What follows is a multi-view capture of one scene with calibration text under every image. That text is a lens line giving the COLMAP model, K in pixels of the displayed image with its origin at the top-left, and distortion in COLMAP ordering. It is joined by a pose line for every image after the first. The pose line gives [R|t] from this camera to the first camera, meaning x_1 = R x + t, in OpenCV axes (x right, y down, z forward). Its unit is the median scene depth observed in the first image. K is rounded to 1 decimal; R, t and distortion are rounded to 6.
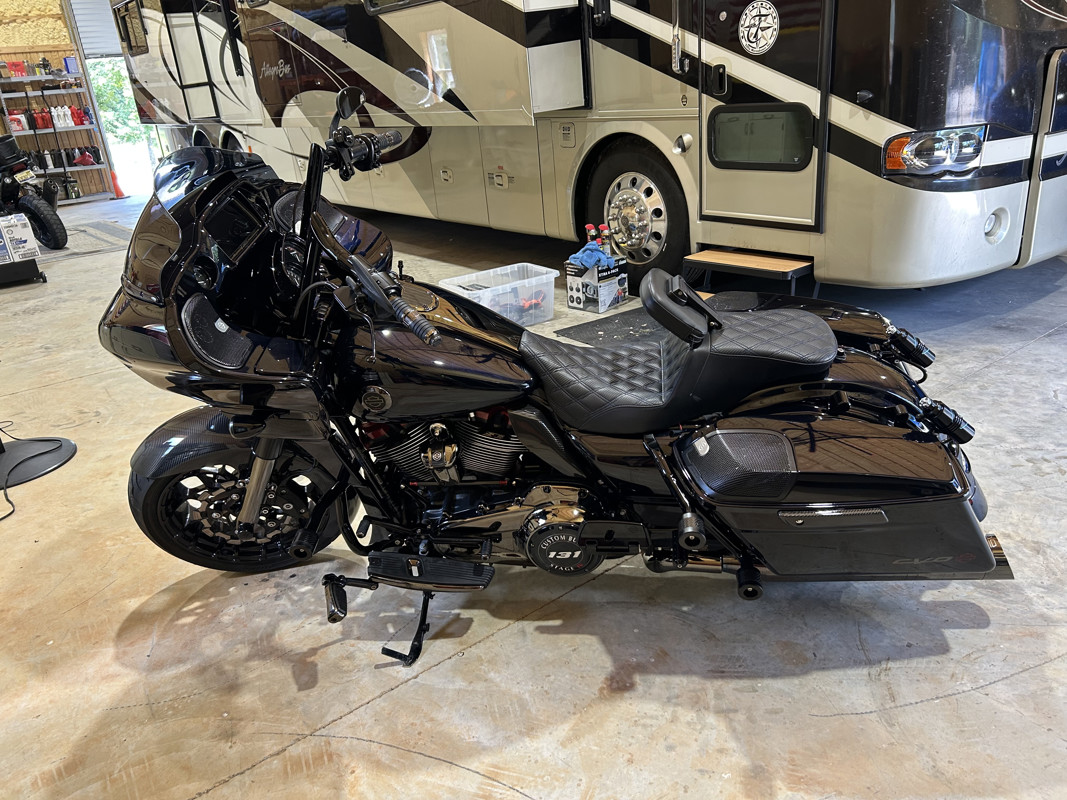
lens RADIAL K [[800.1, 0, 533.5], [0, 800.1, 400.0], [0, 0, 1]] dist [0.048502, -0.050401]
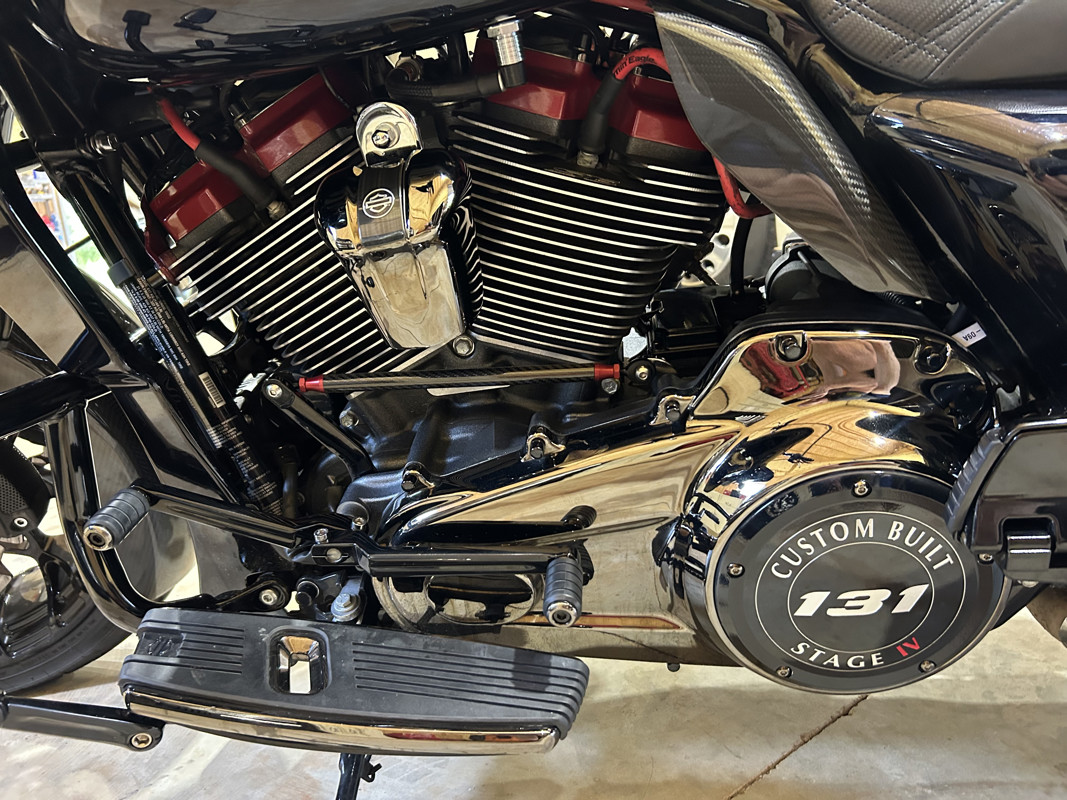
lens RADIAL K [[800.1, 0, 533.5], [0, 800.1, 400.0], [0, 0, 1]] dist [0.048502, -0.050401]
pose [[0.999854, -0.005566, 0.016147, -0.070174], [0.008386, 0.983578, -0.180286, 0.167492], [-0.014878, 0.180395, 0.983482, 0.698040]]
